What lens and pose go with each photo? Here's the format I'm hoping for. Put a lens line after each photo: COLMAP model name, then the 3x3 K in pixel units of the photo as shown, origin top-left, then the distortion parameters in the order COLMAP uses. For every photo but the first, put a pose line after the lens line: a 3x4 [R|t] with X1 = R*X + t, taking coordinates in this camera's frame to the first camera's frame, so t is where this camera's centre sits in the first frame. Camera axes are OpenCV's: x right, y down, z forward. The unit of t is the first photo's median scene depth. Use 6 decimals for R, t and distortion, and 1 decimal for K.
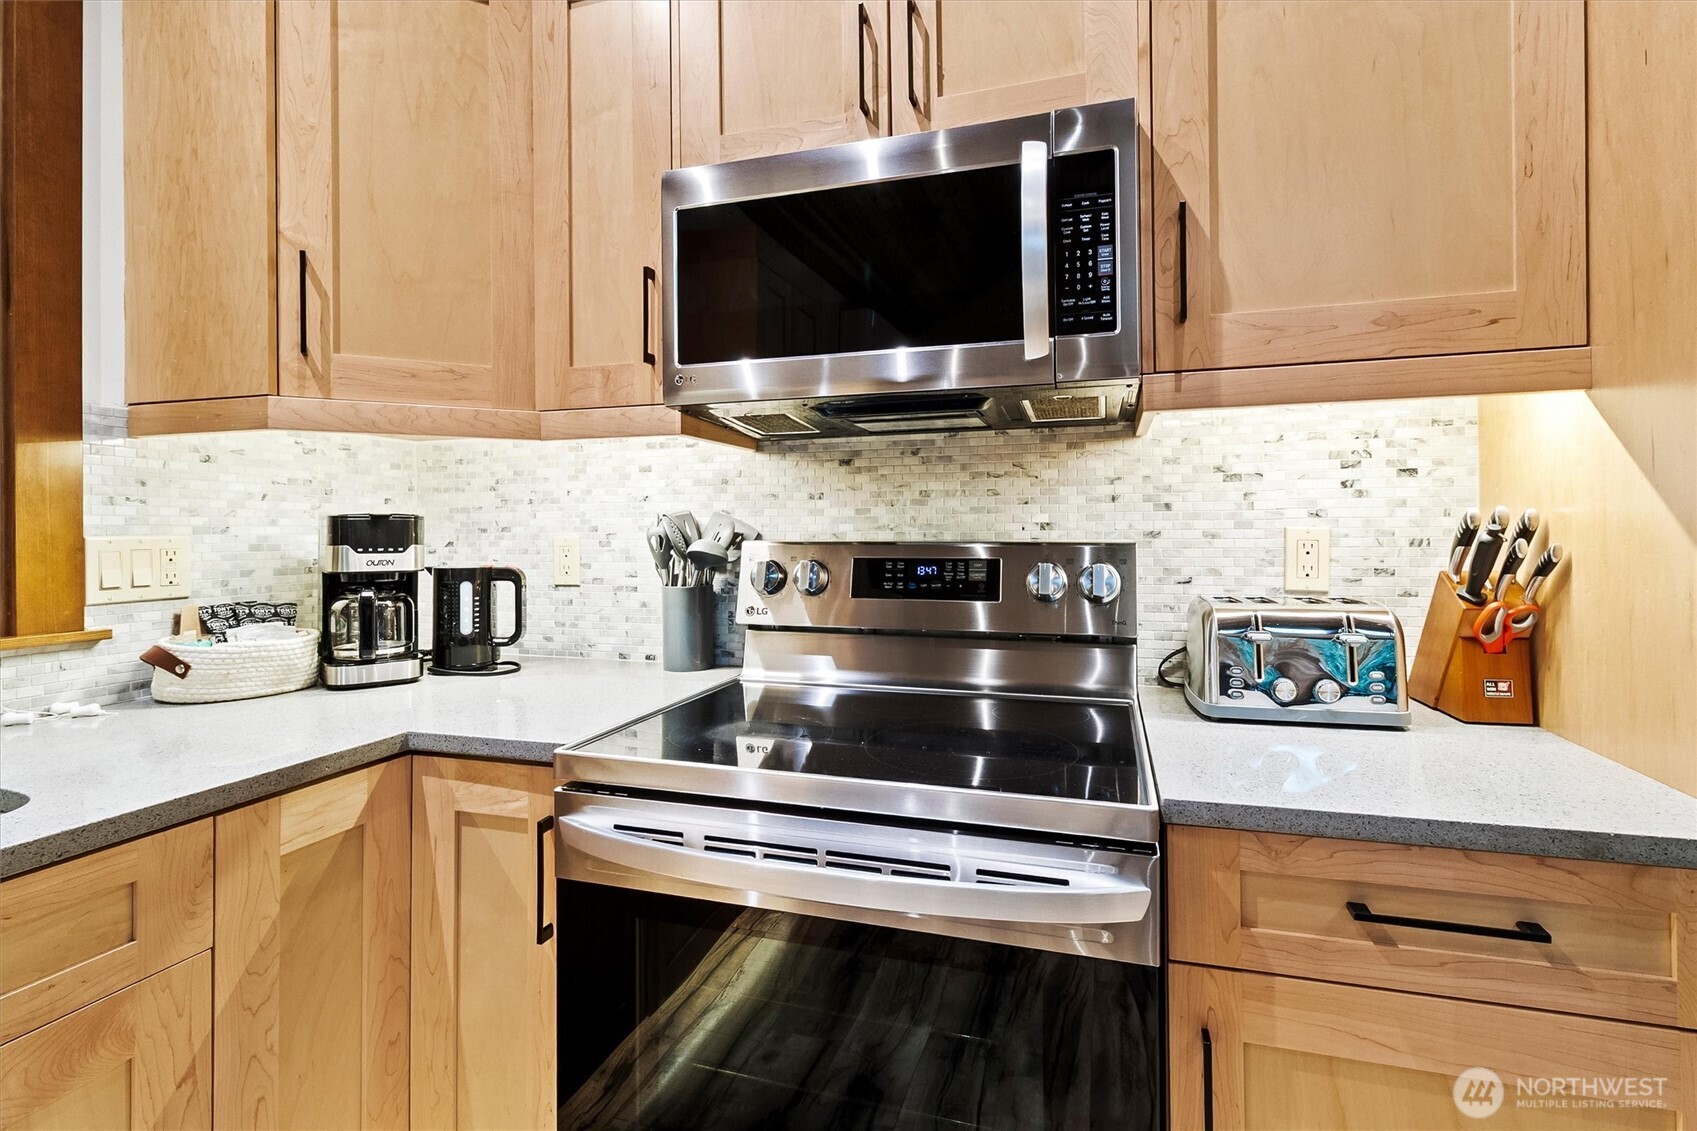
lens RADIAL K [[796.3, 0, 854.1], [0, 796.3, 532.9], [0, 0, 1]] dist [0.001731, 0.000982]
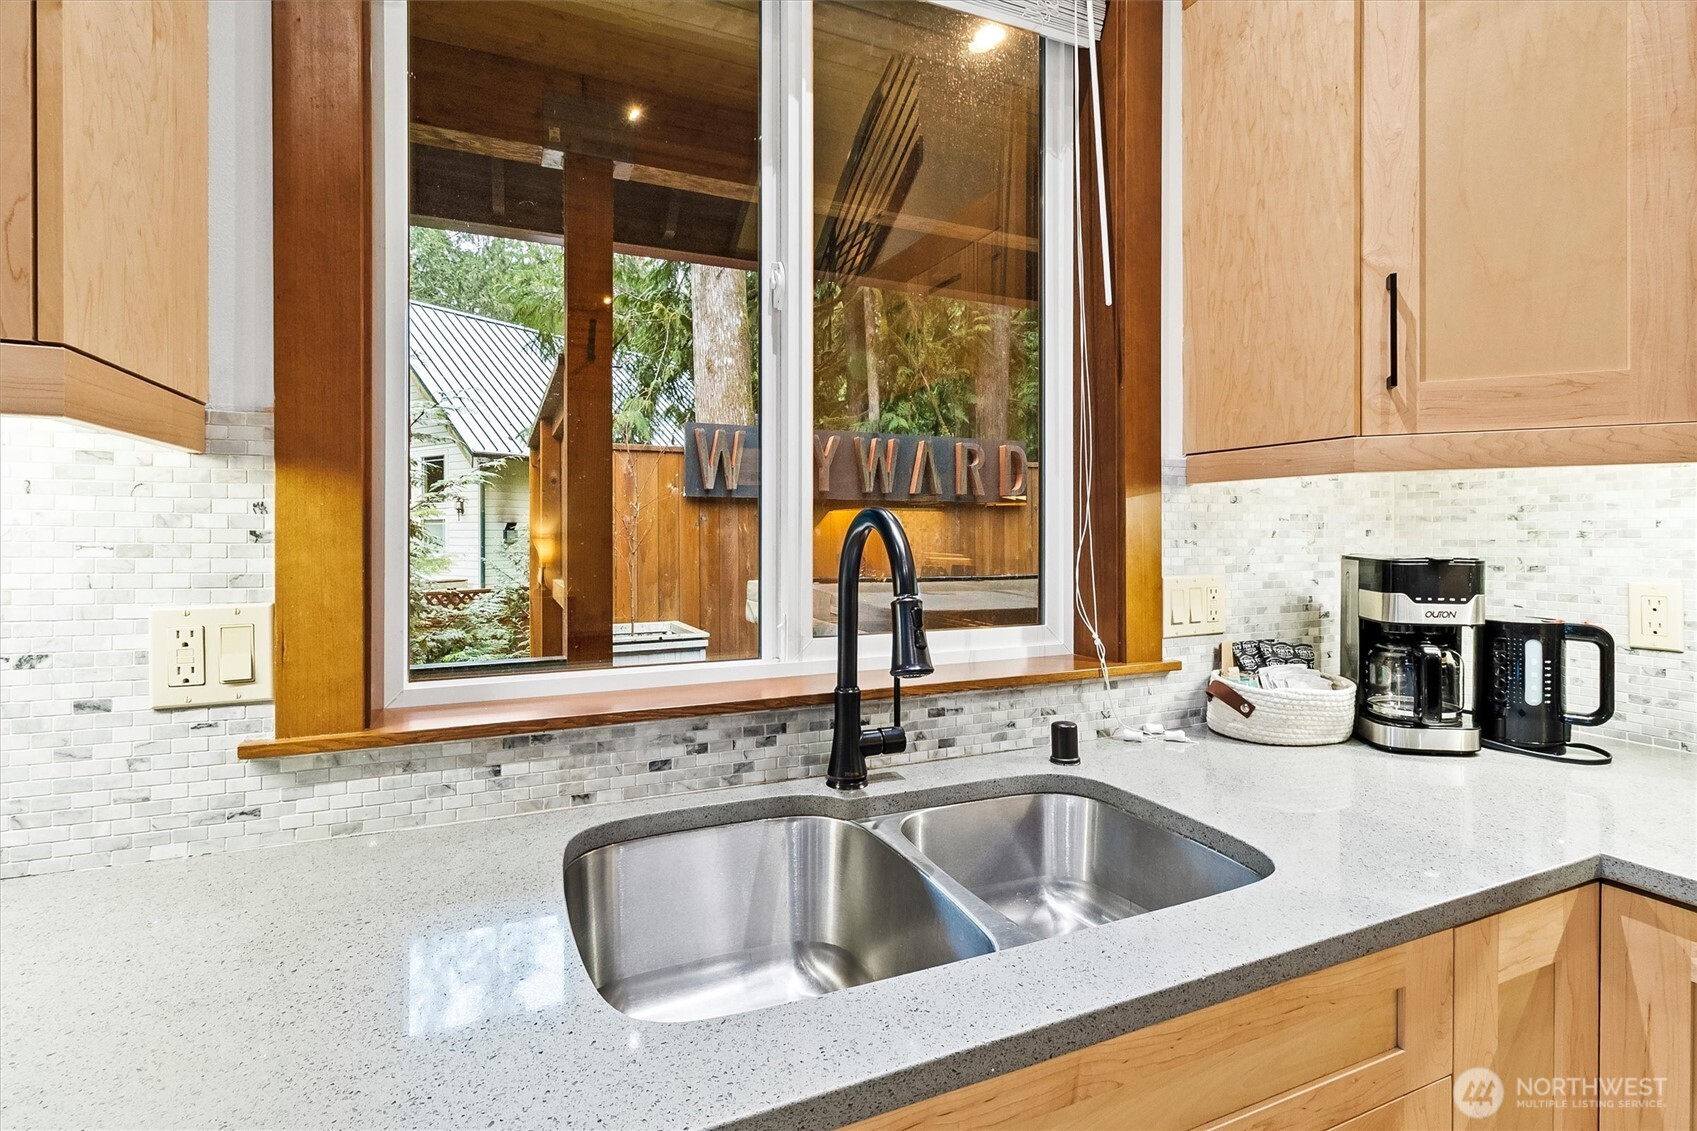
lens RADIAL K [[785.6, 0, 846.8], [0, 785.6, 538.7], [0, 0, 1]] dist [0.000941, 0.000927]
pose [[0.656353, 0.011642, -0.754364, -0.388631], [-0.001057, 0.999894, 0.014512, -0.059326], [0.754453, -0.008728, 0.656296, -0.054958]]
